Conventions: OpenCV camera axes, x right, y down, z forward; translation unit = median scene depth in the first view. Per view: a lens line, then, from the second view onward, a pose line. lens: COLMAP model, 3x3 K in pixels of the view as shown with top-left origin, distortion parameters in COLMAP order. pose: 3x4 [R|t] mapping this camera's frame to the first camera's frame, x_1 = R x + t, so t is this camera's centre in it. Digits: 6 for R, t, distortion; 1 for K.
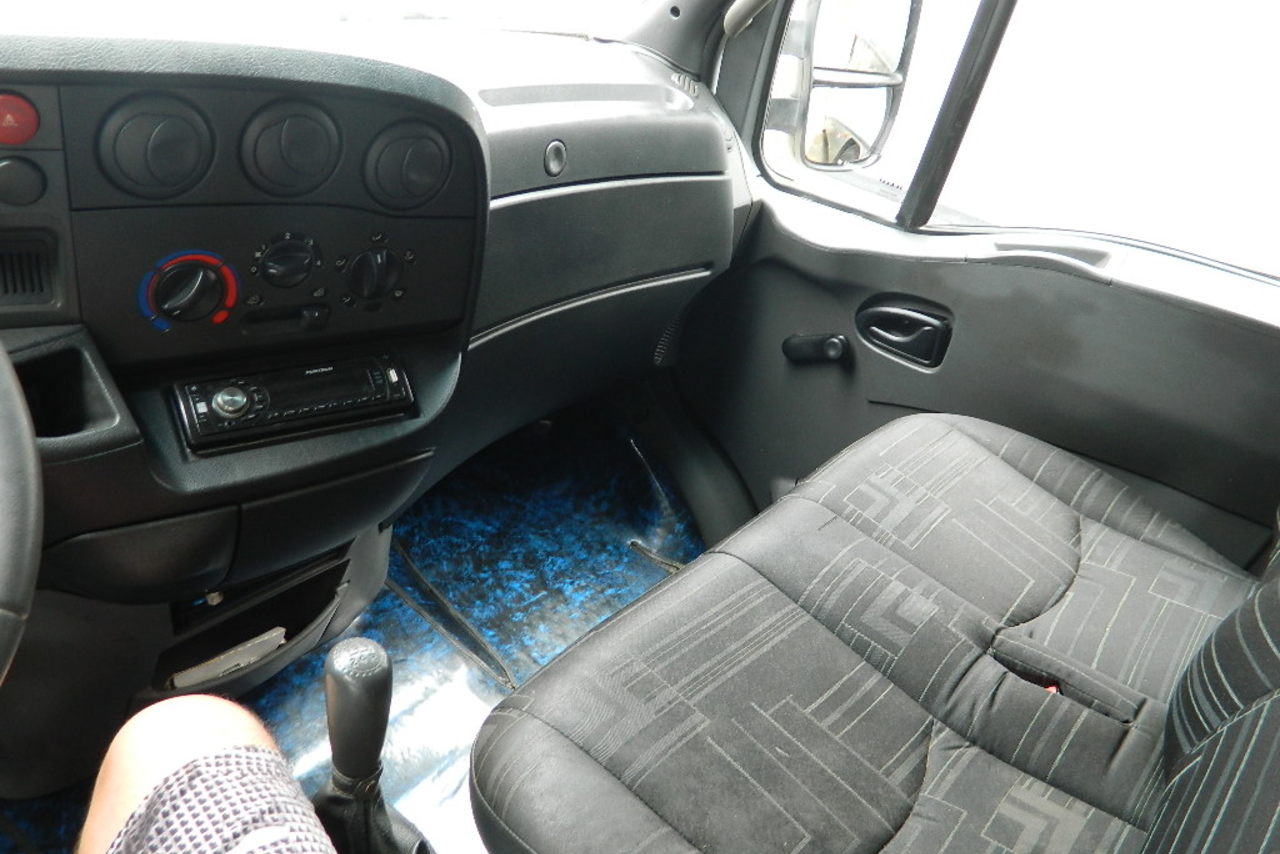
lens RADIAL K [[1048.6, 0, 640.0], [0, 1048.6, 427.0], [0, 0, 1]] dist [-0.002219, -0.004061]
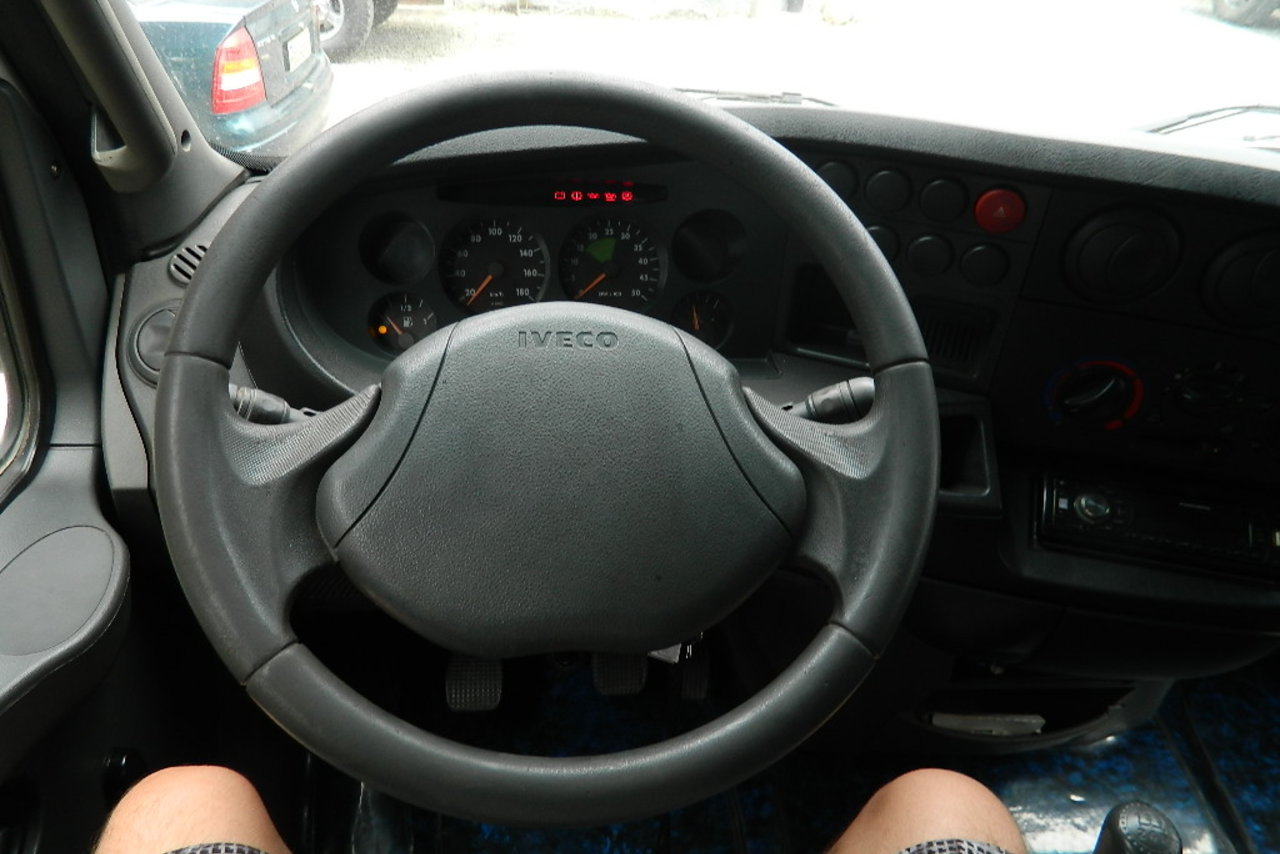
lens RADIAL K [[942.7, 0, 673.8], [0, 942.7, 430.0], [0, 0, 1]] dist [0.008940, 0.001480]
pose [[0.700305, 0.288610, -0.652899, -0.100853], [-0.323290, 0.943679, 0.070384, -0.027345], [0.636440, 0.161785, 0.754168, 0.052109]]
